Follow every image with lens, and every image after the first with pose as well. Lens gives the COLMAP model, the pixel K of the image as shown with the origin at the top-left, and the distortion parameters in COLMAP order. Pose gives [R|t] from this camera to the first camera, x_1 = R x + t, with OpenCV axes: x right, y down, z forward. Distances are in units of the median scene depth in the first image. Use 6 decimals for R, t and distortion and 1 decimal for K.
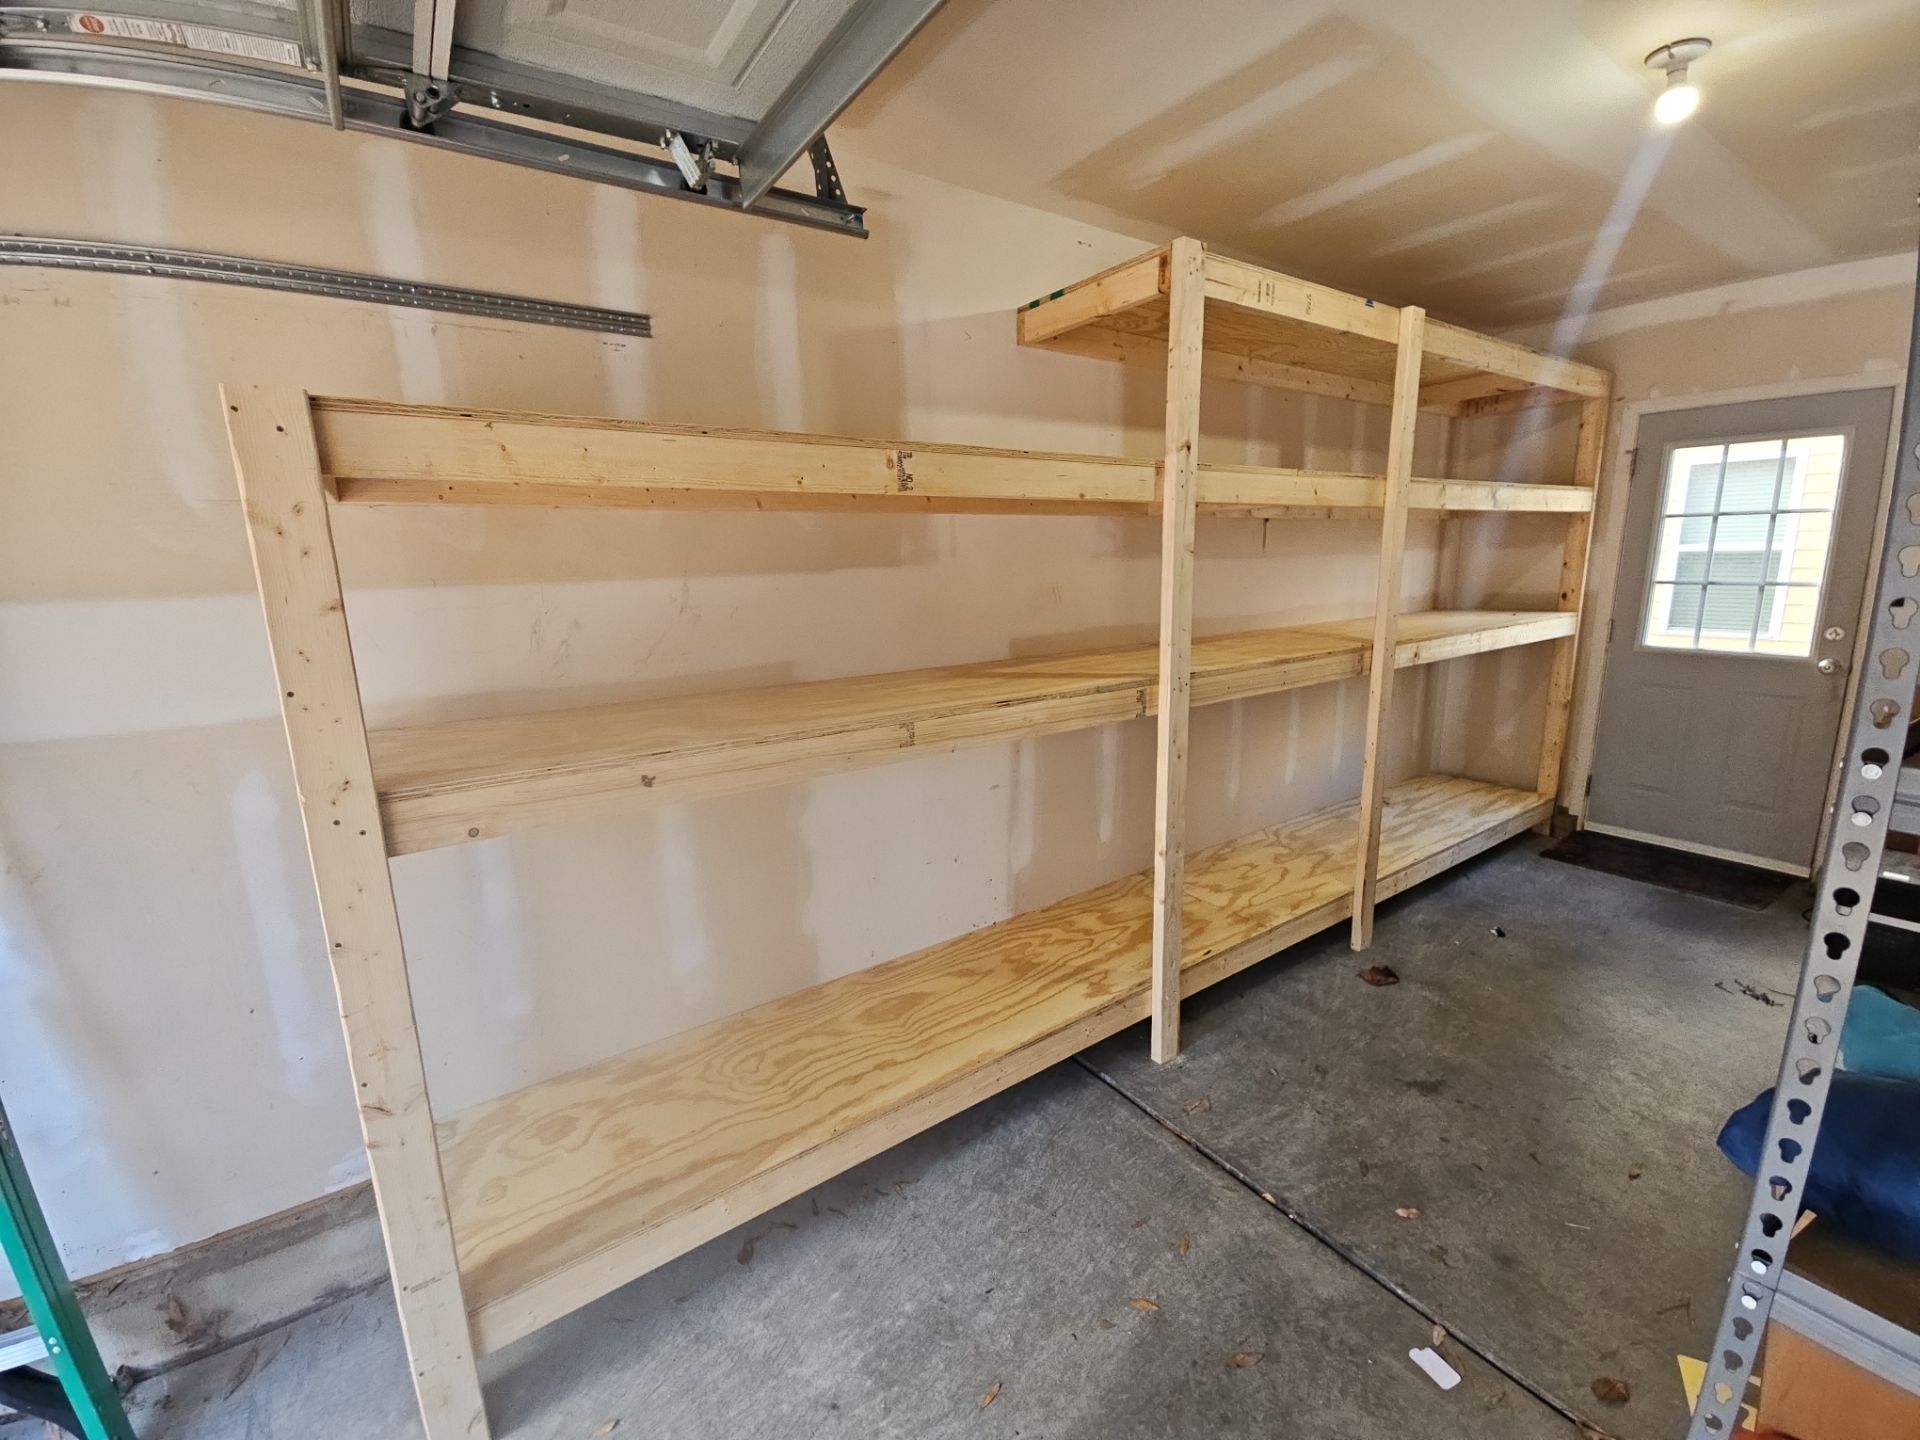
lens RADIAL K [[783.2, 0, 945.5], [0, 783.2, 712.5], [0, 0, 1]] dist [0.010492, -0.008282]
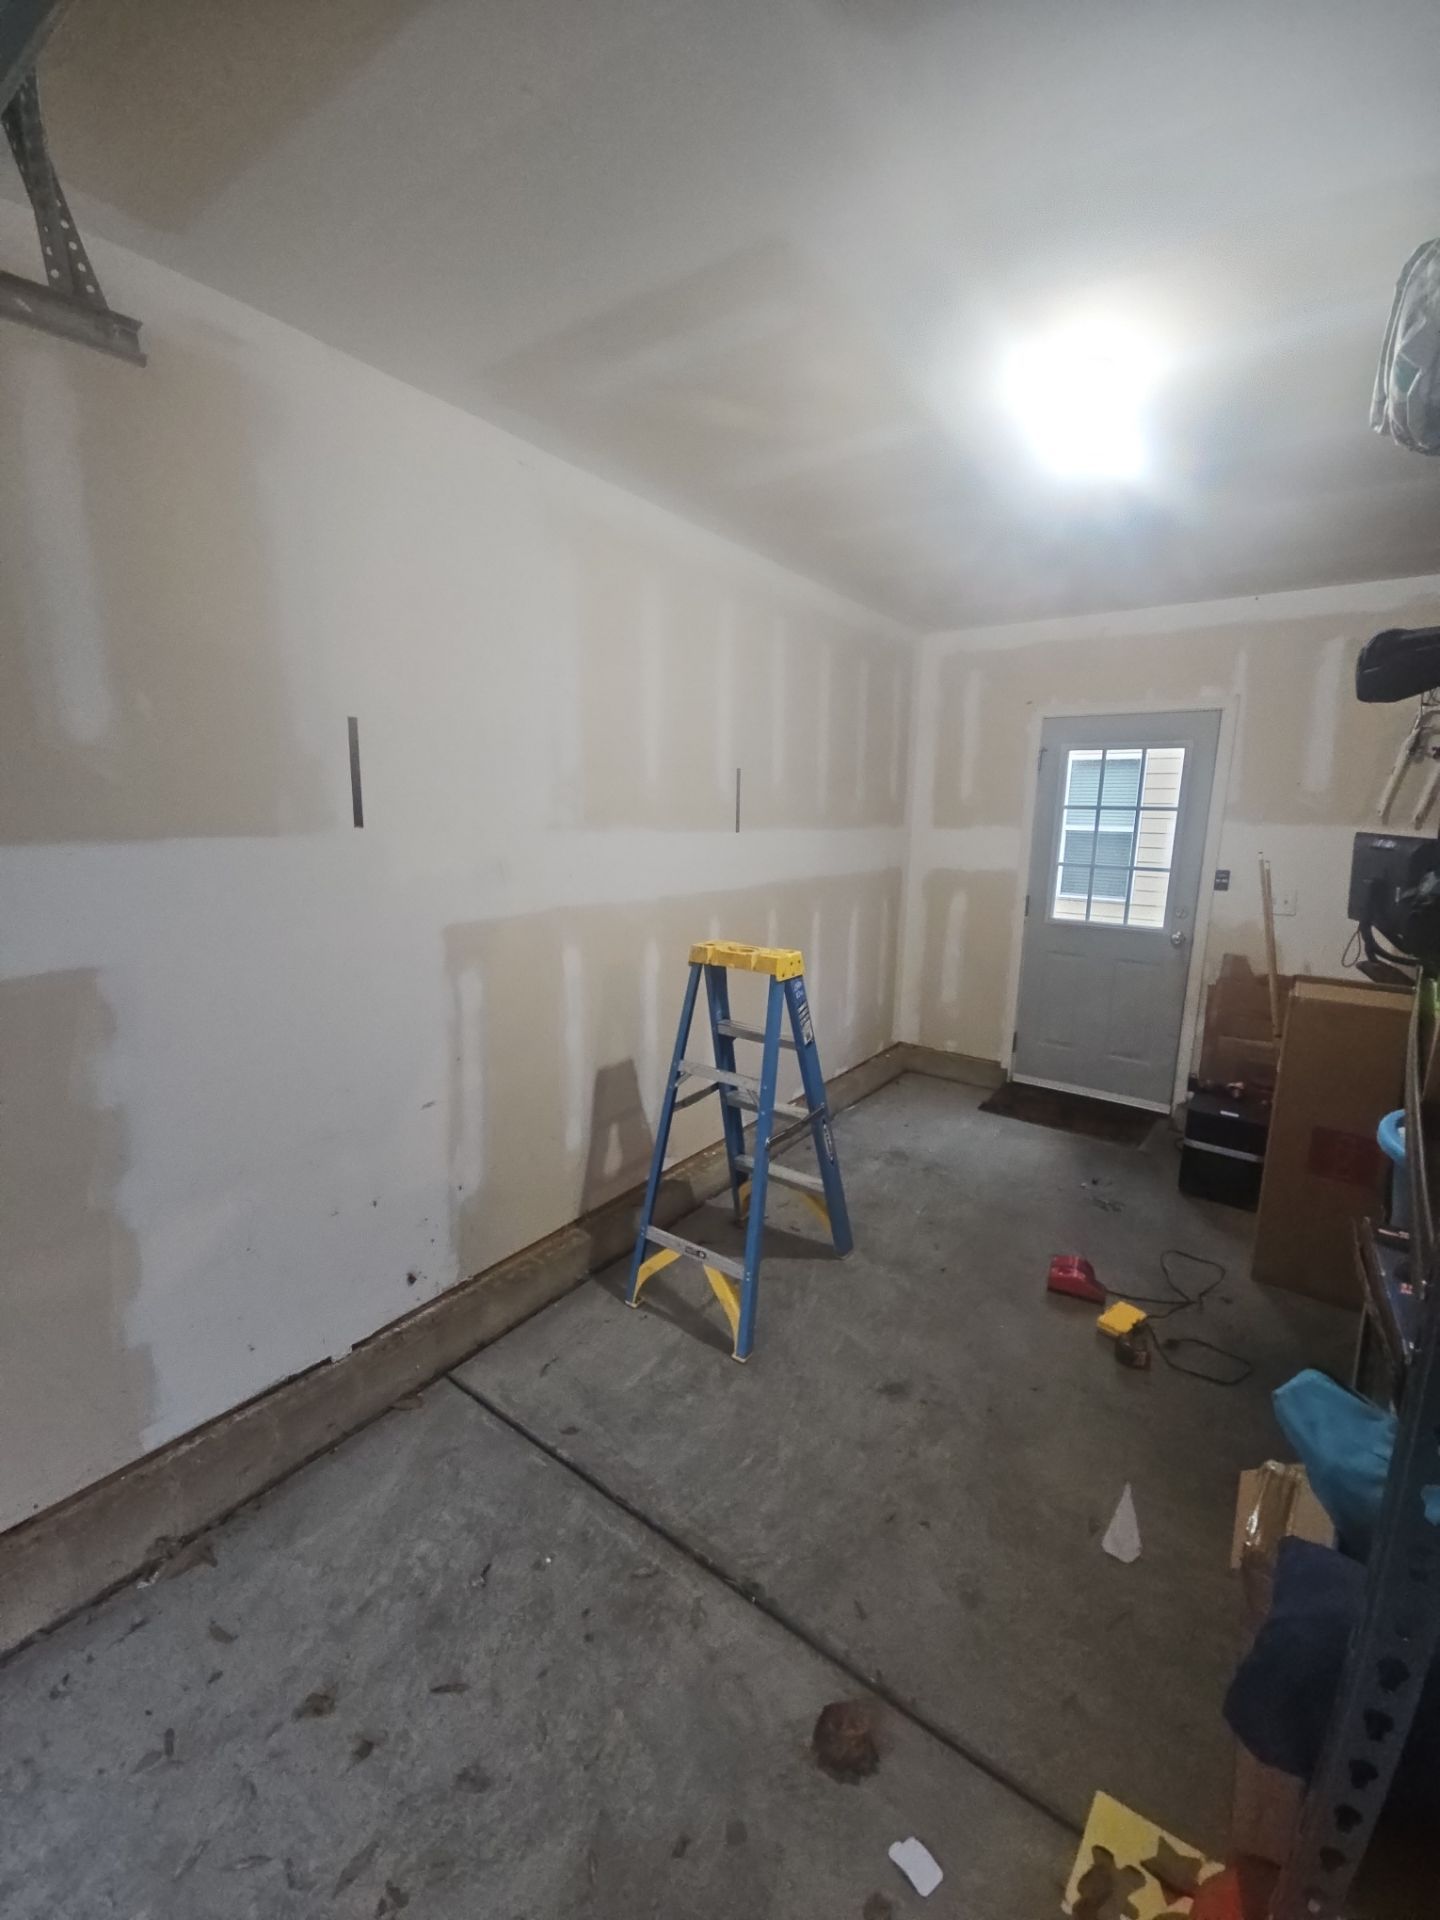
lens RADIAL K [[785.9, 0, 720.0], [0, 785.9, 960.0], [0, 0, 1]] dist [-0.012889, 0.016578]
pose [[0.941566, -0.021442, 0.336145, 0.088661], [0.023952, 0.999708, -0.003322, -0.053918], [-0.335975, 0.011179, 0.941804, 0.145756]]
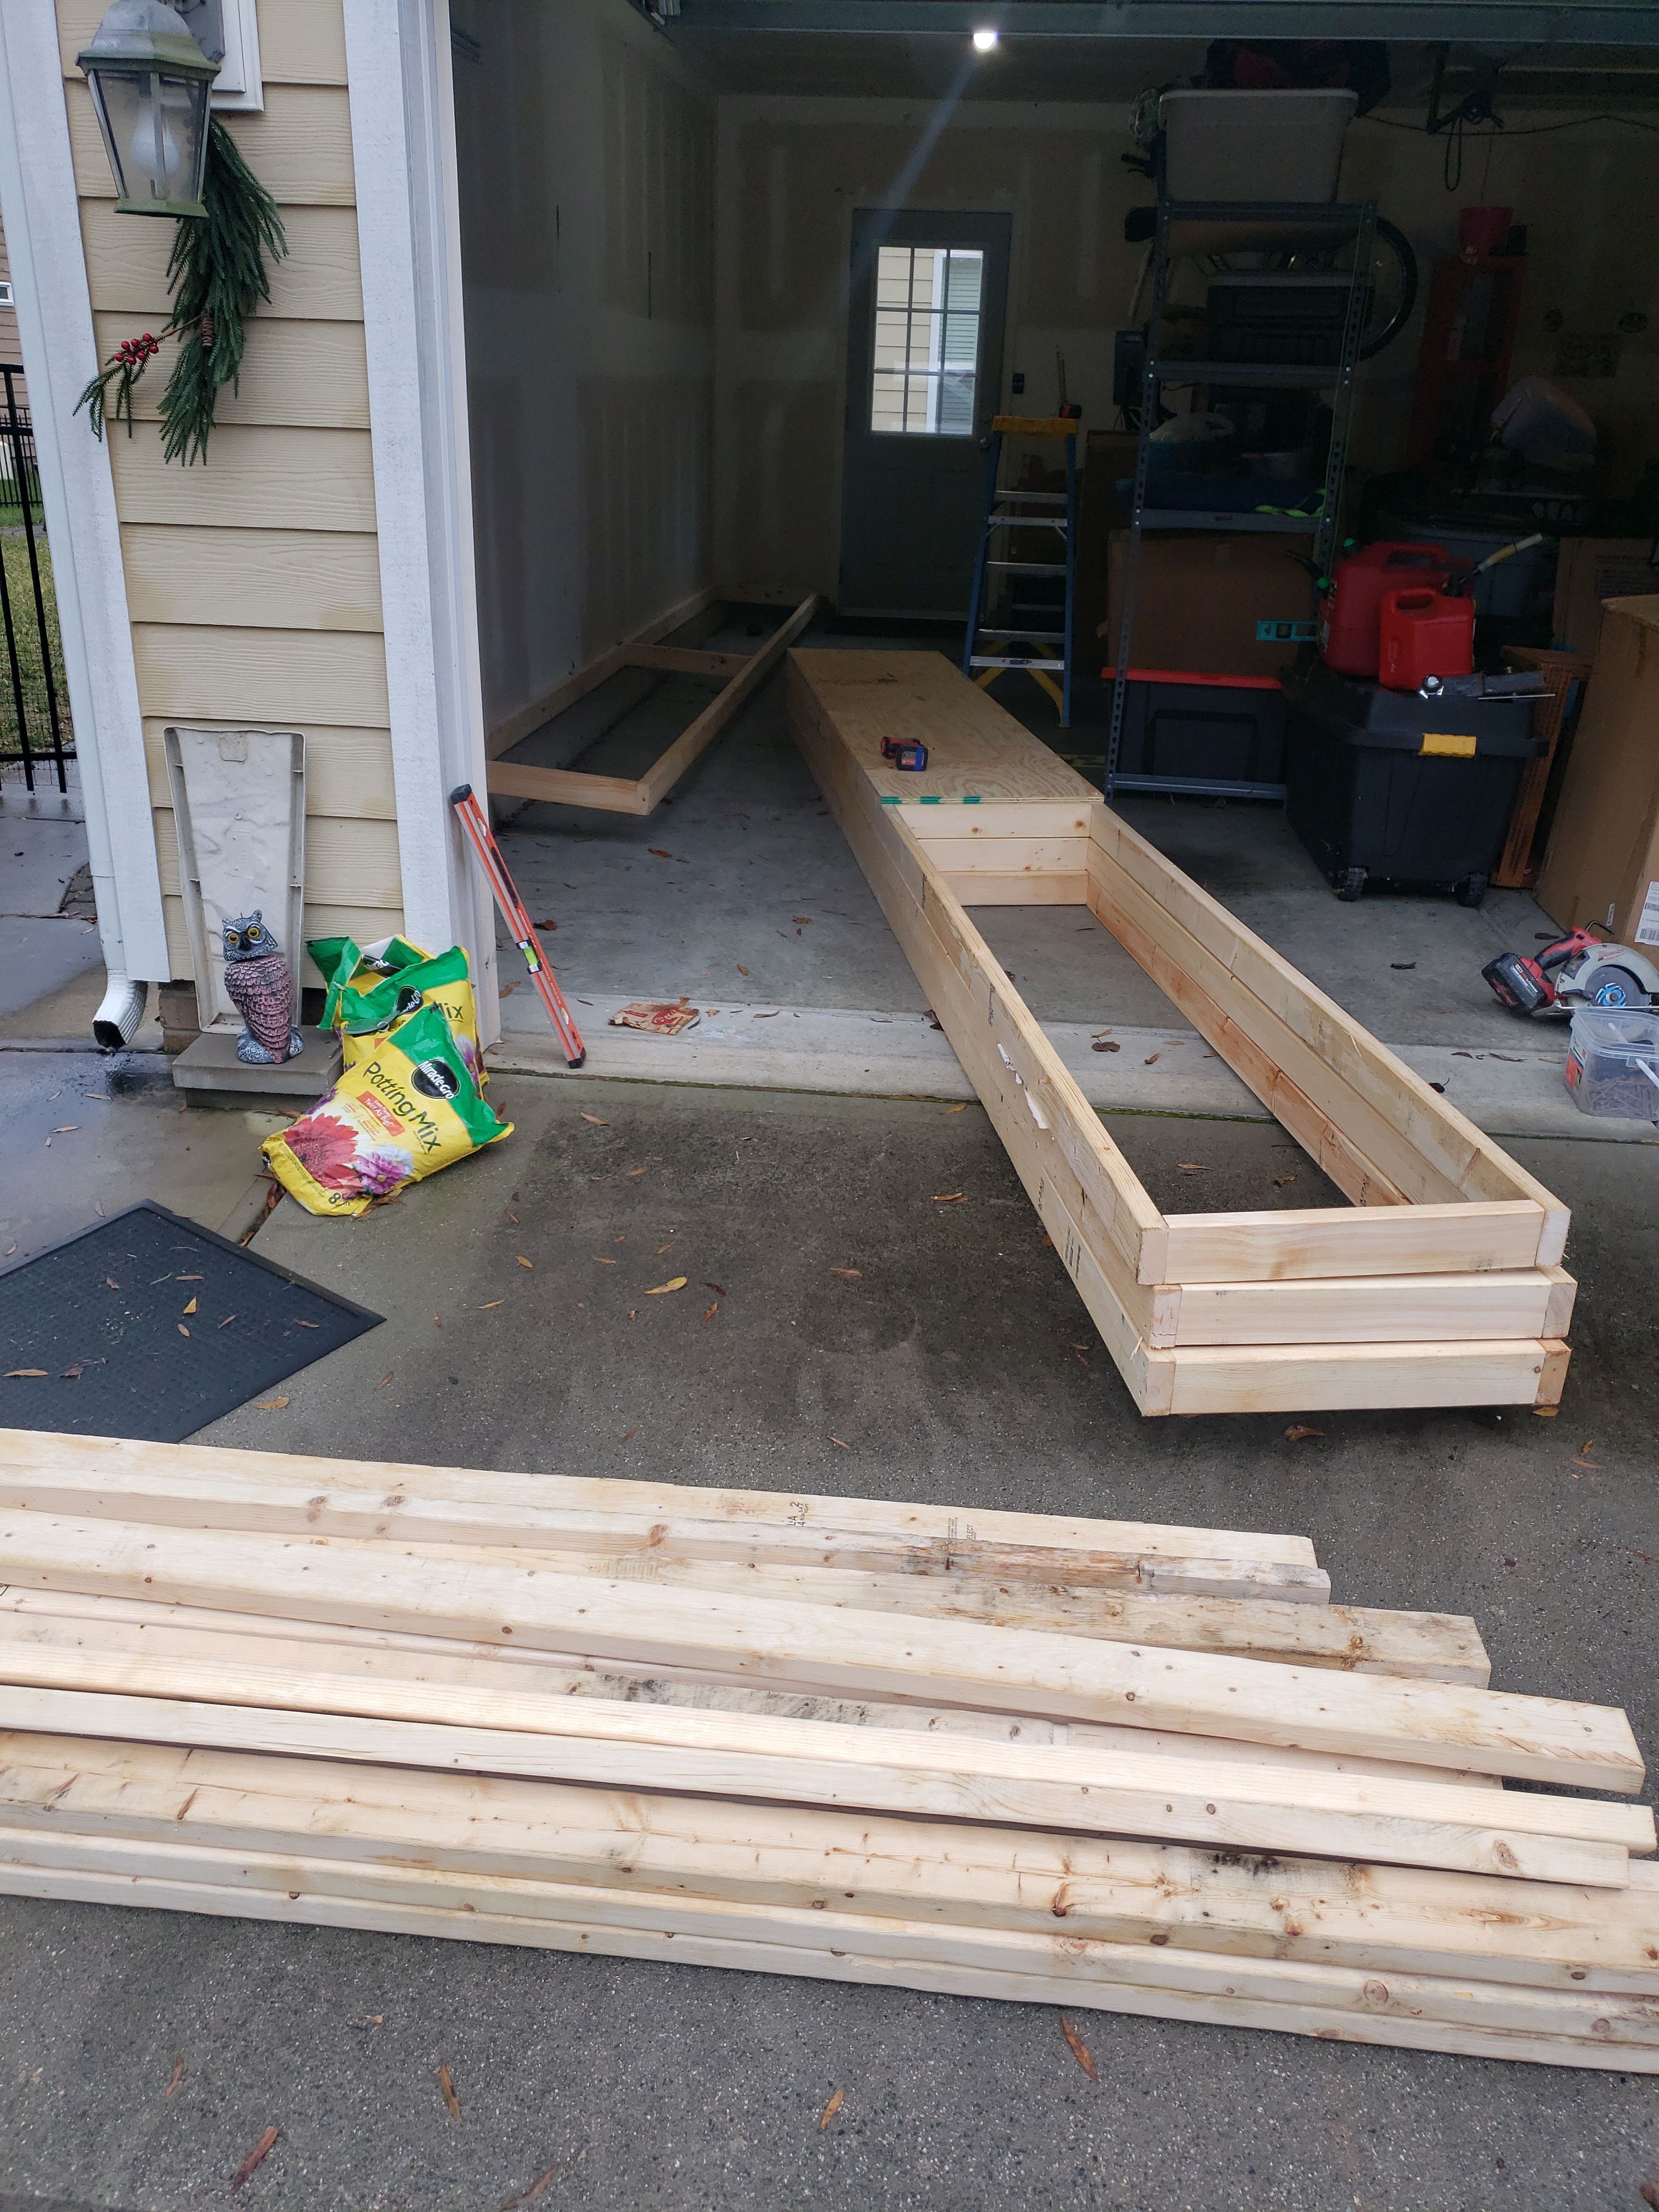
lens RADIAL K [[1709.8, 0, 821.7], [0, 1709.8, 1071.9], [0, 0, 1]] dist [0.005025, 0.004016]
pose [[0.641090, -0.246527, 0.726793, -1.835644], [0.102413, 0.966014, 0.237334, 0.334607], [-0.760602, -0.077719, 0.644550, -0.936146]]
